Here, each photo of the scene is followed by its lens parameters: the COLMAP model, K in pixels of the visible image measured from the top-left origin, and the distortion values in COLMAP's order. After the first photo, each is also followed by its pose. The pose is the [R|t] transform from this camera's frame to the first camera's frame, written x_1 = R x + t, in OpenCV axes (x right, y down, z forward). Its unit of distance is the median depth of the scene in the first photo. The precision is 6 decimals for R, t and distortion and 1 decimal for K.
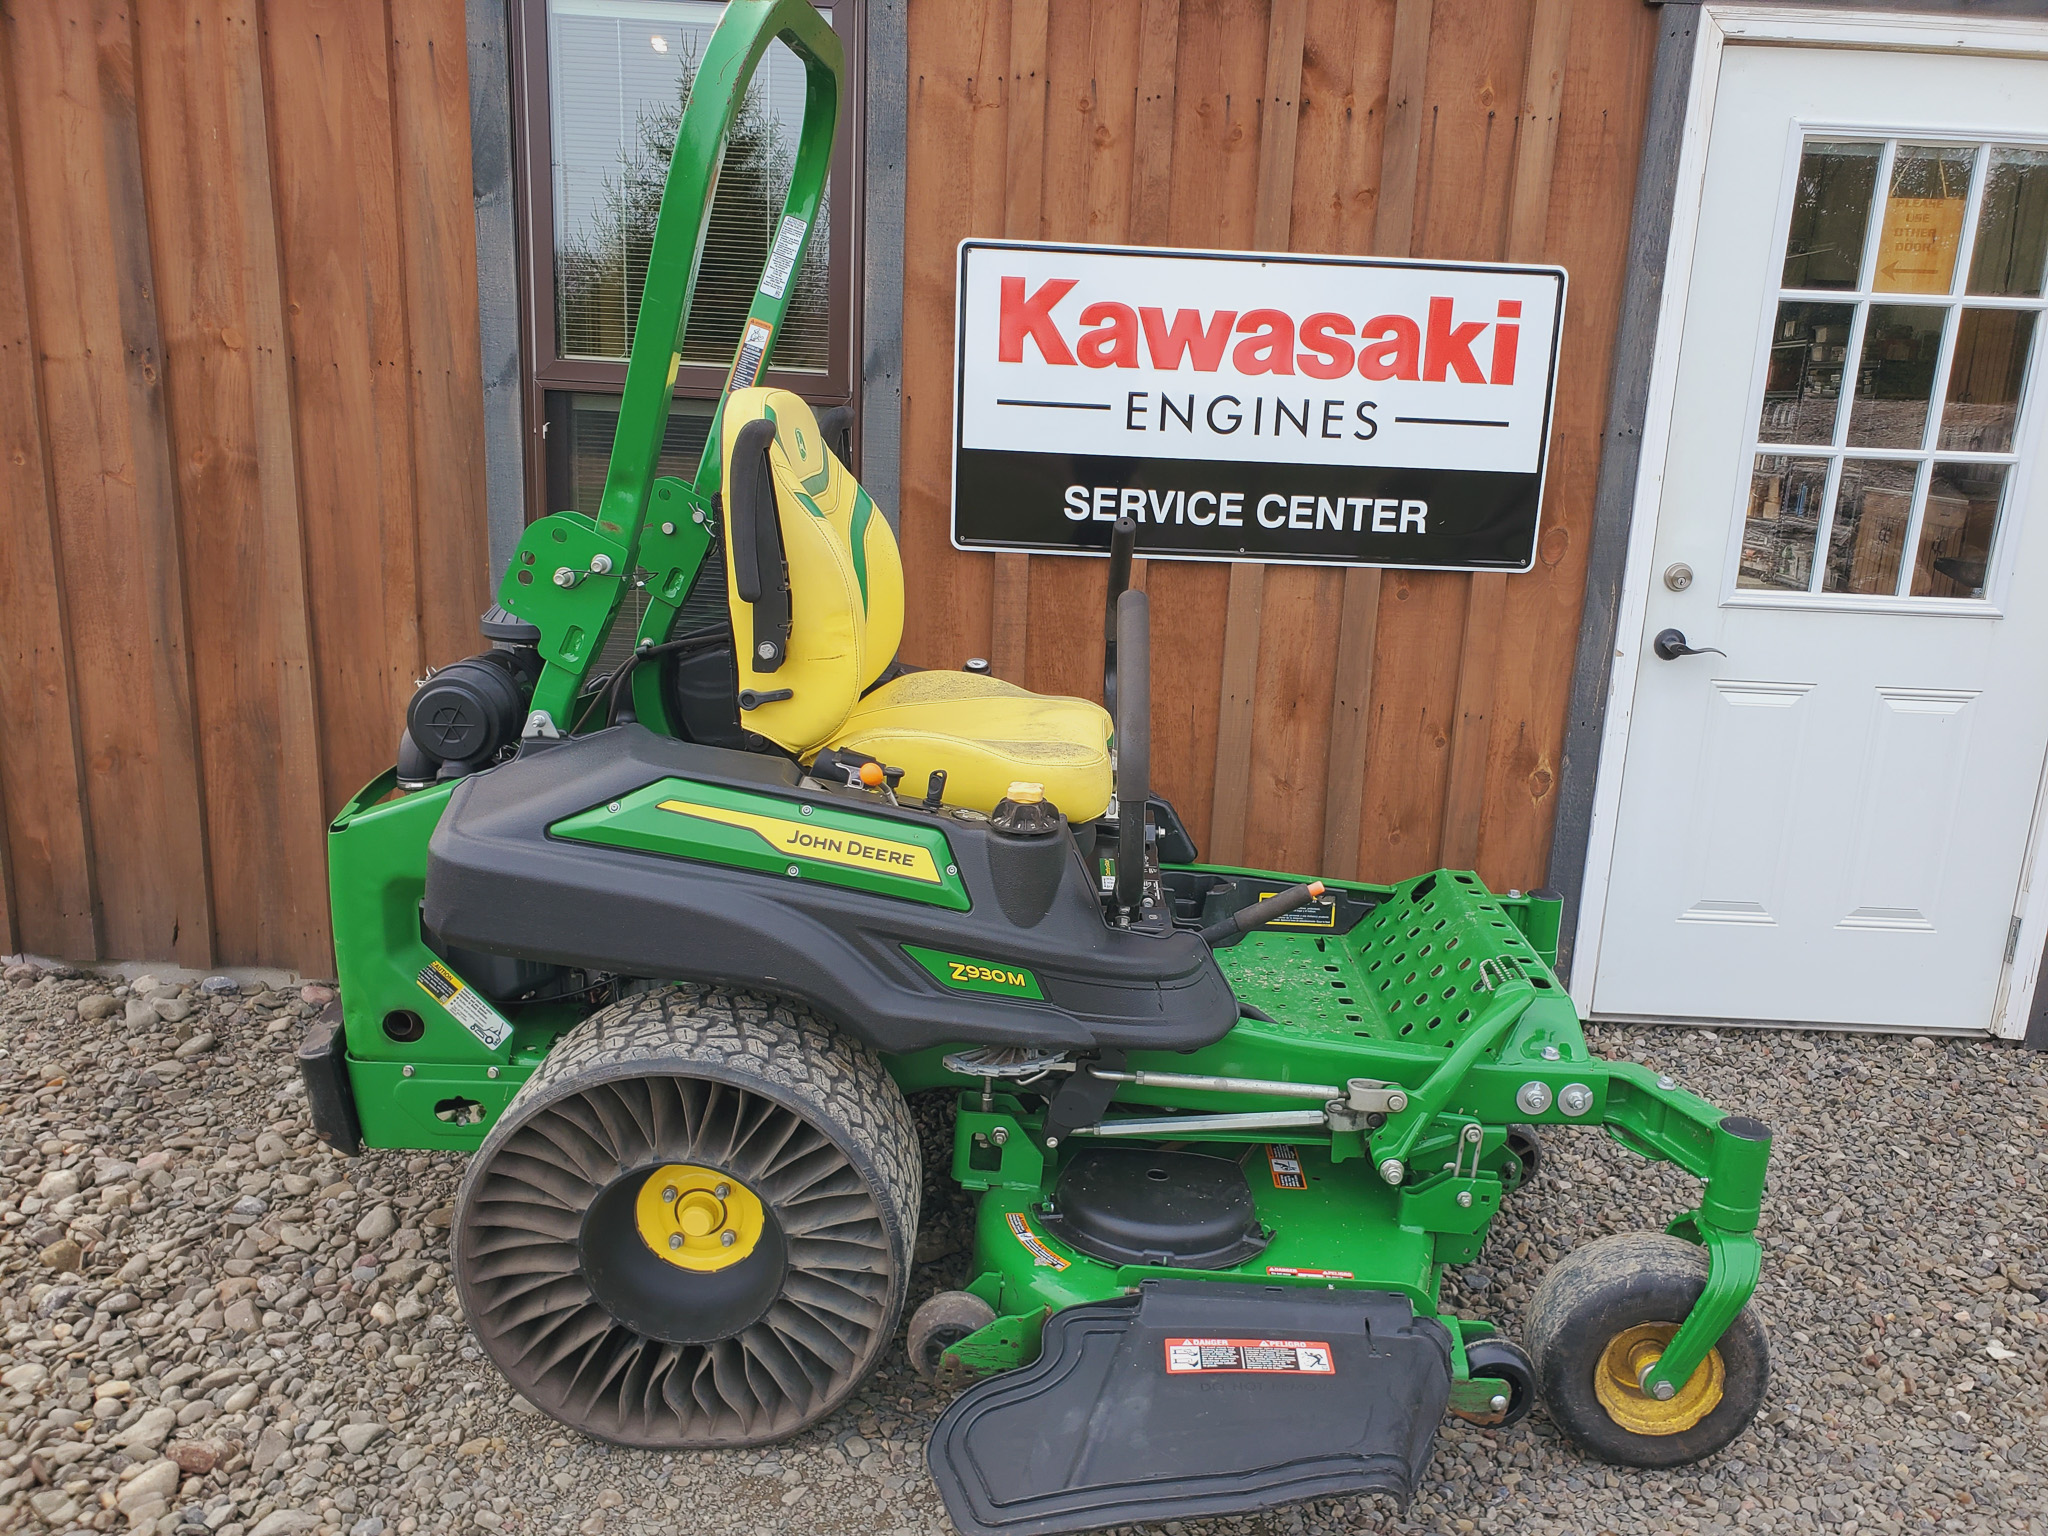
lens RADIAL K [[1643.6, 0, 1073.2], [0, 1643.6, 790.9], [0, 0, 1]] dist [-0.003108, 0.032012]
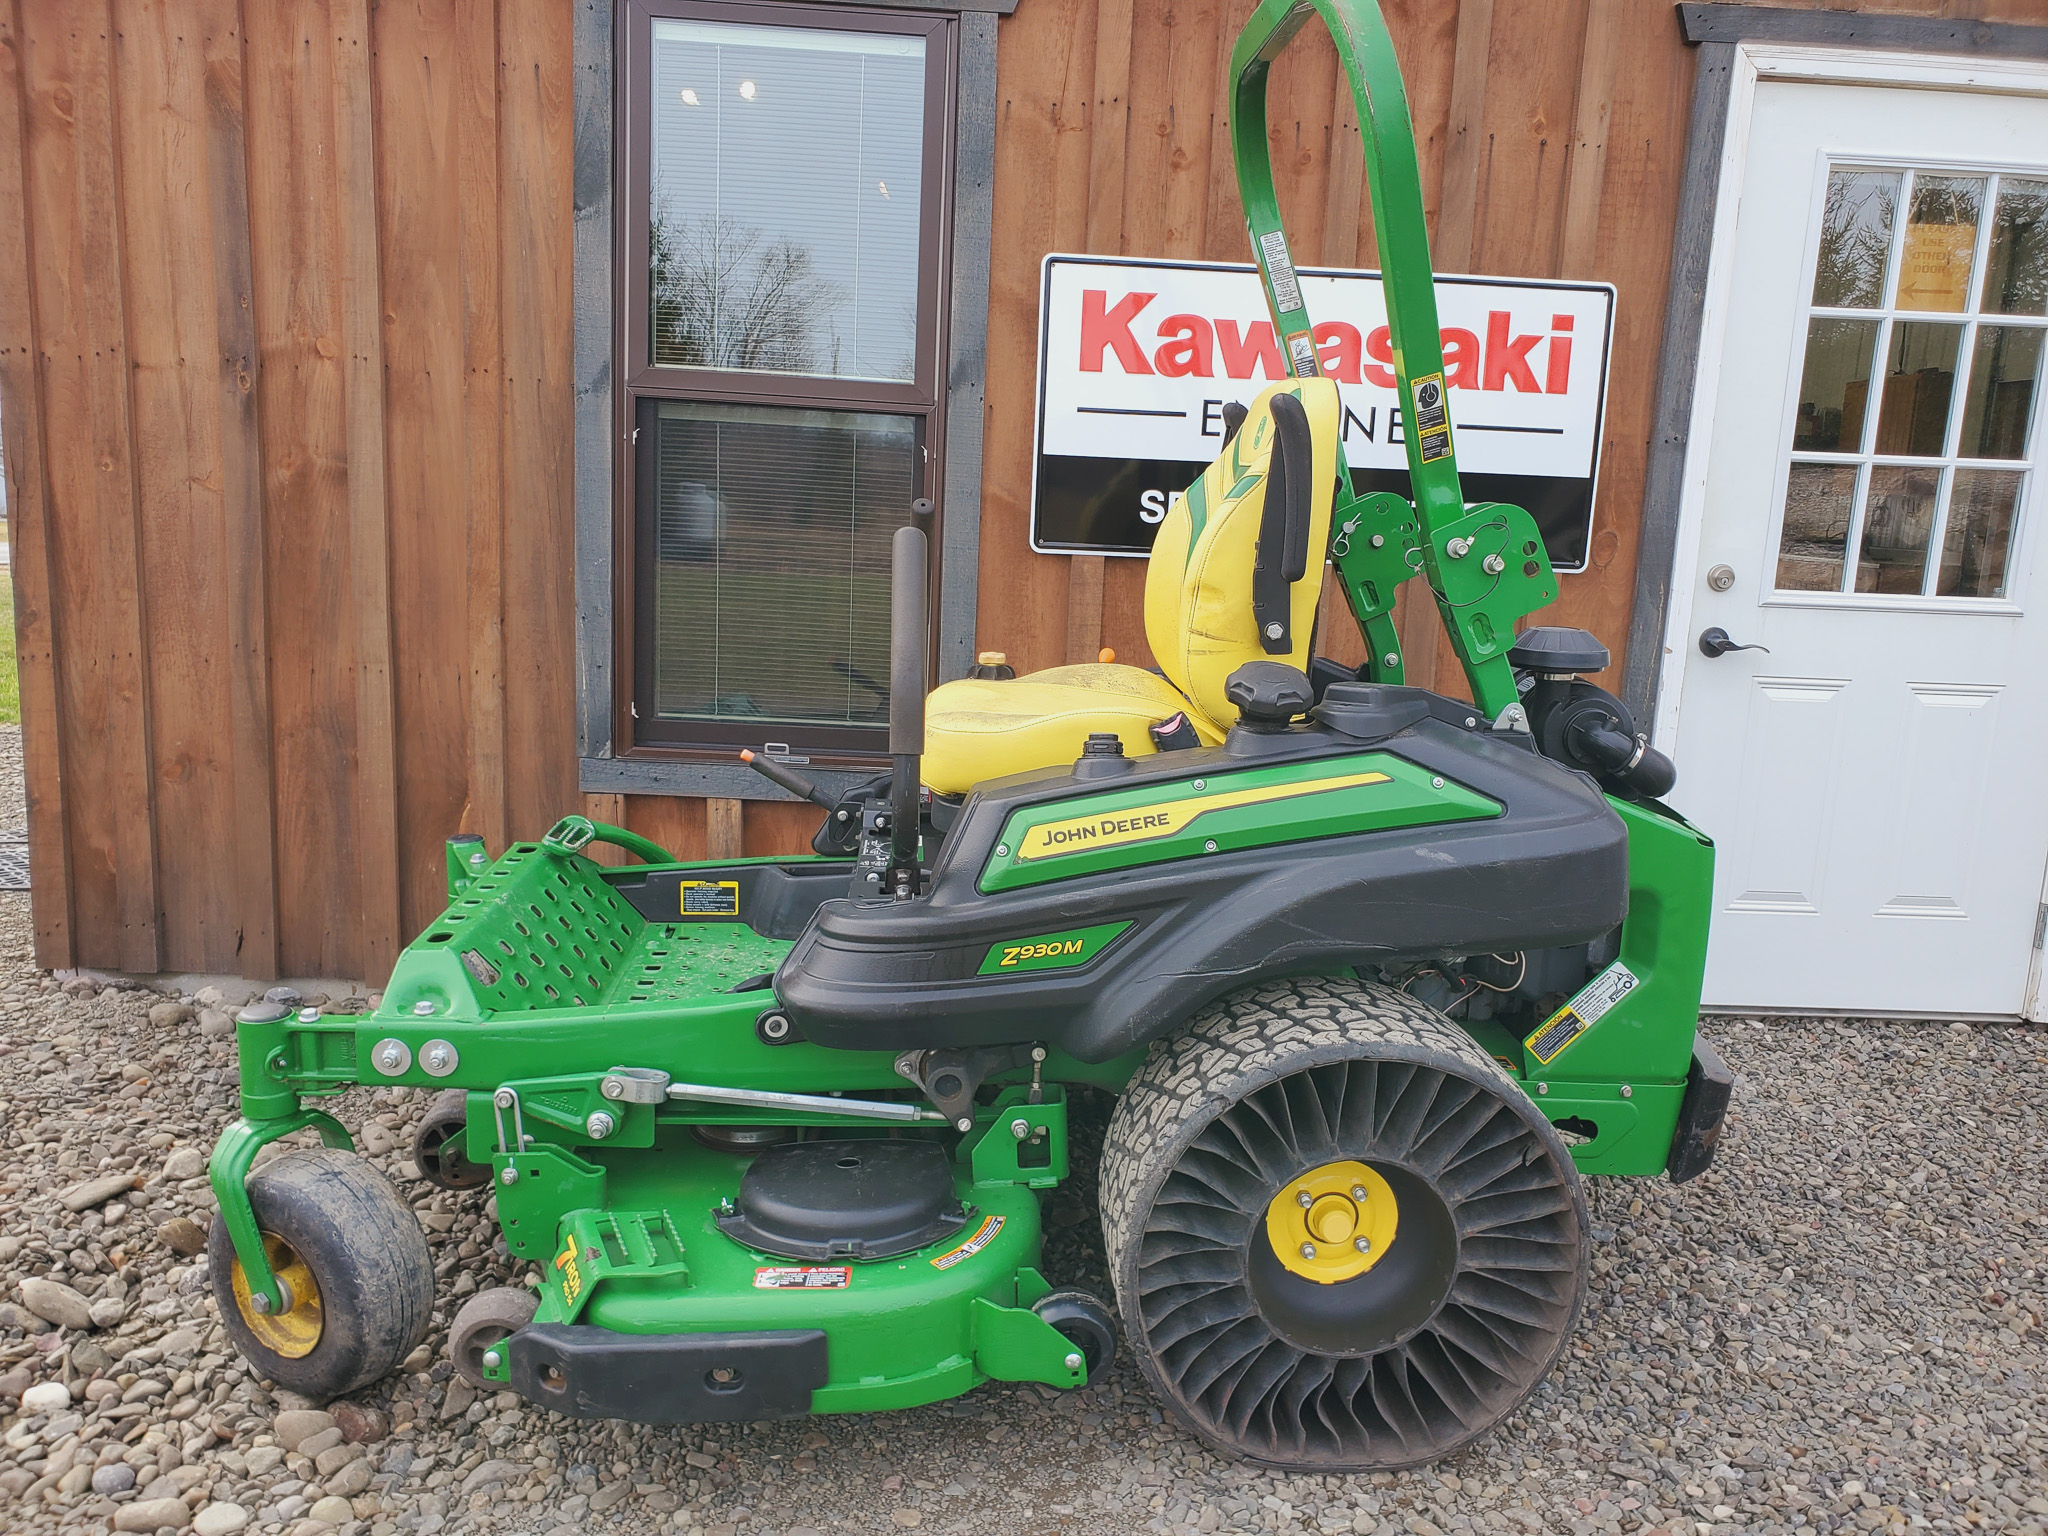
lens RADIAL K [[1643.6, 0, 1045.6], [0, 1643.6, 769.8], [0, 0, 1]] dist [-0.003108, 0.032012]
pose [[0.998753, -0.008435, 0.049201, -0.119919], [0.011703, 0.997717, -0.066512, 0.059308], [-0.048527, 0.067005, 0.996572, -0.017640]]
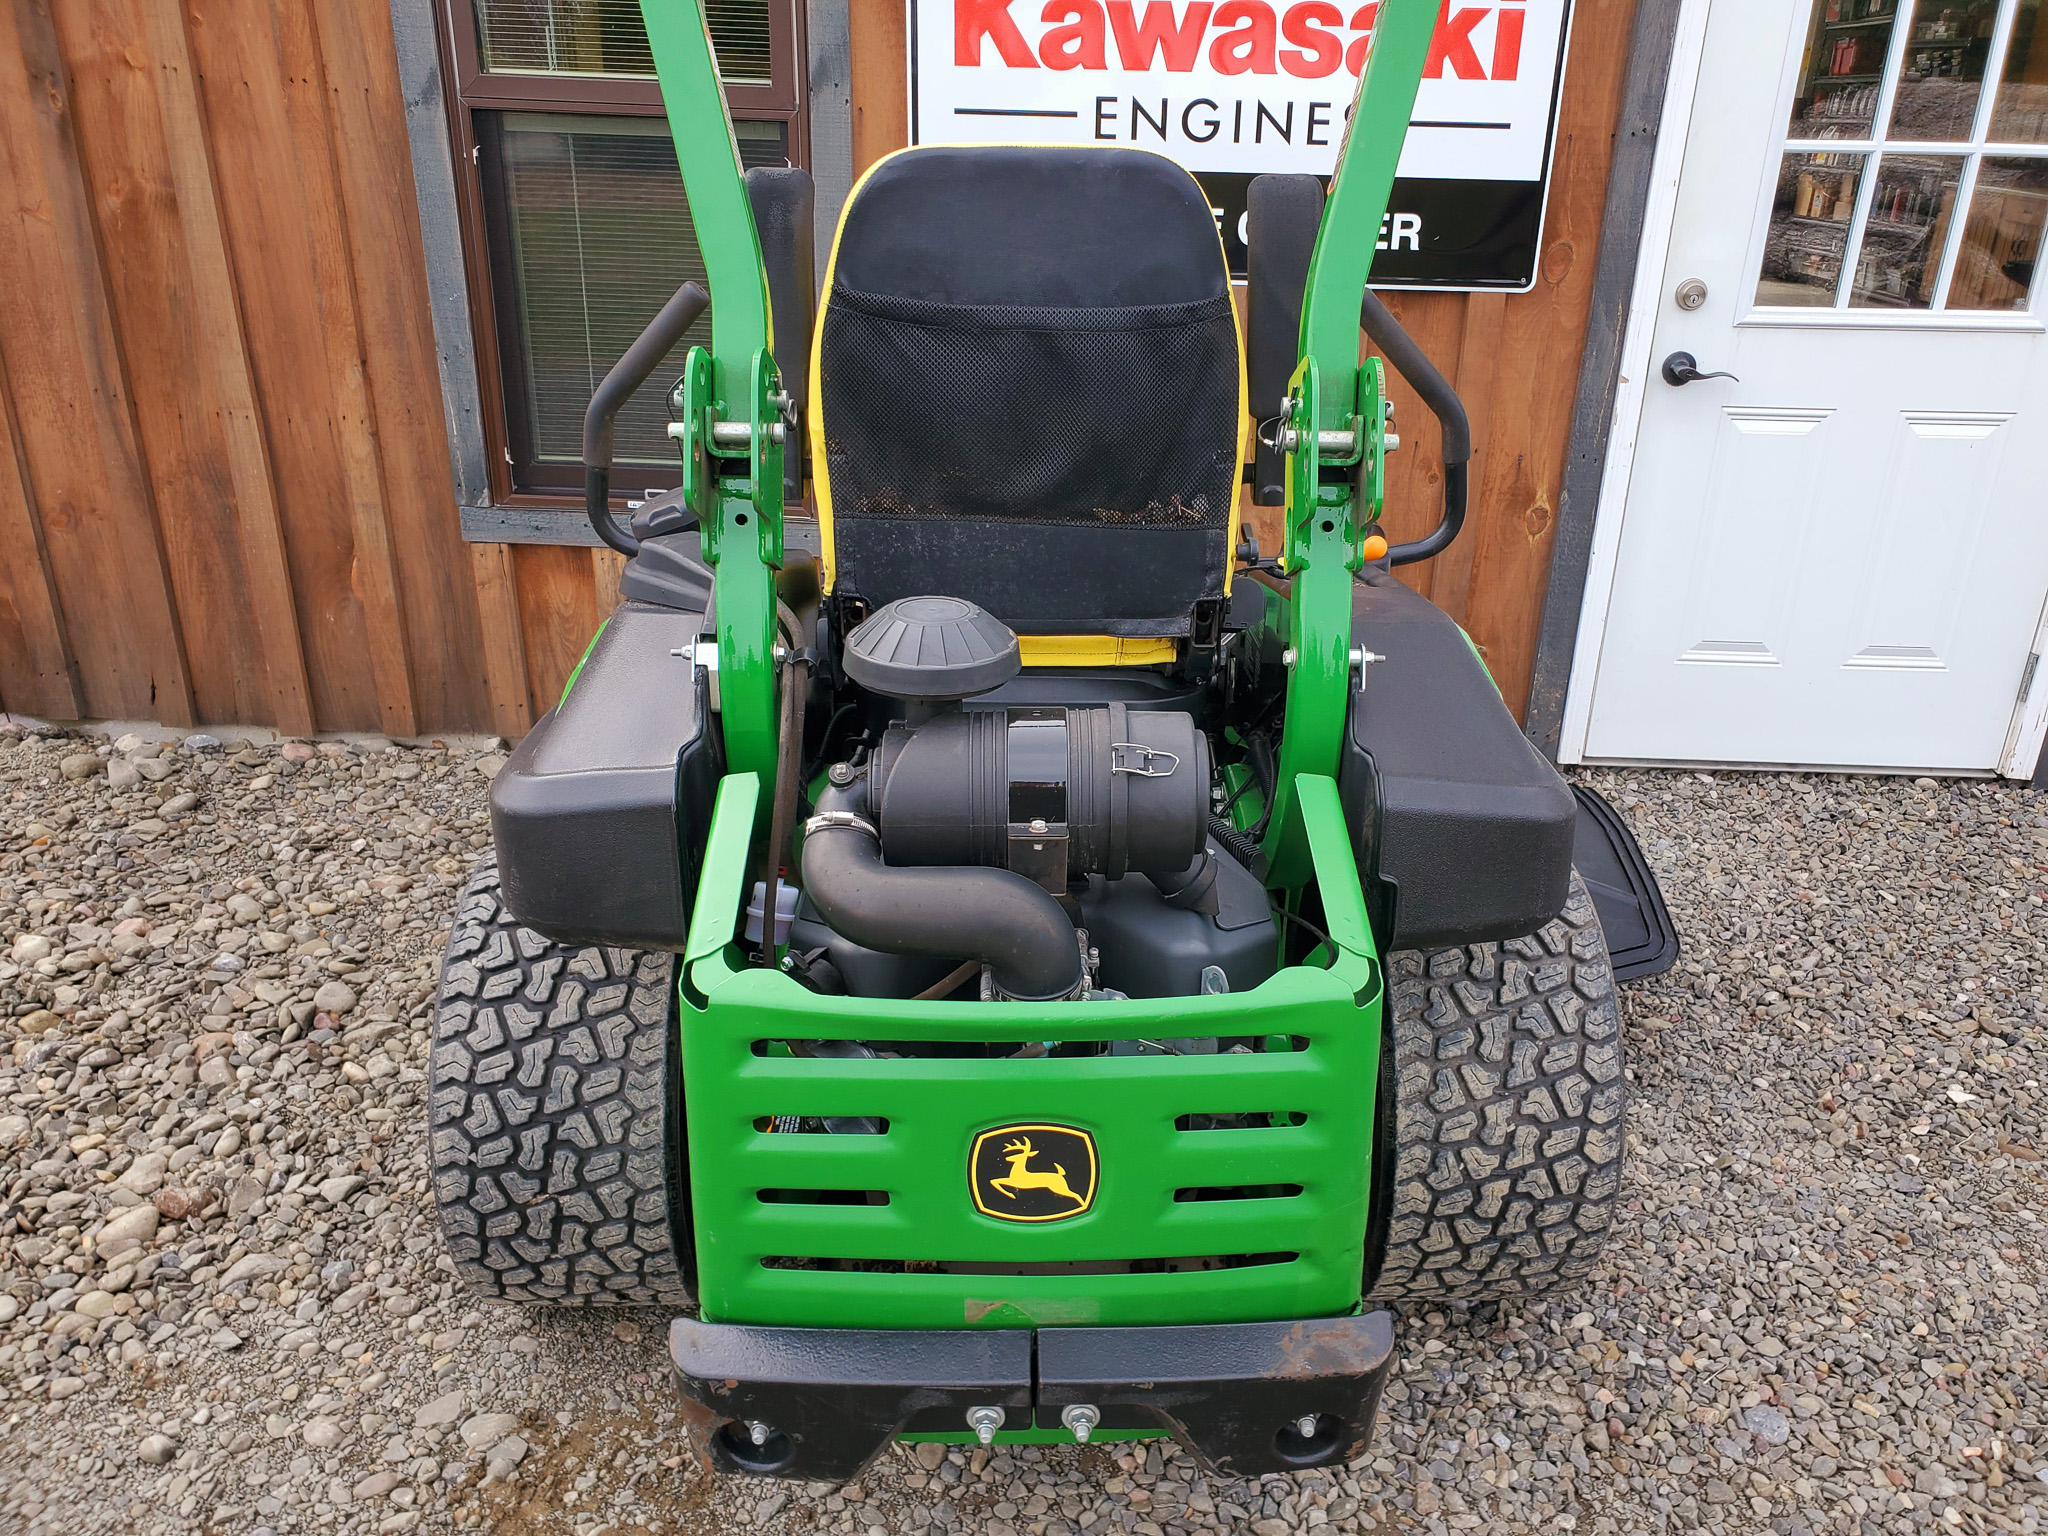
lens RADIAL K [[1643.6, 0, 1070.7], [0, 1643.6, 795.7], [0, 0, 1]] dist [-0.003108, 0.032012]
pose [[0.999470, -0.009263, -0.031196, 0.044592], [0.014238, 0.986485, 0.163231, -0.007078], [0.029262, -0.163589, 0.986094, 0.025303]]
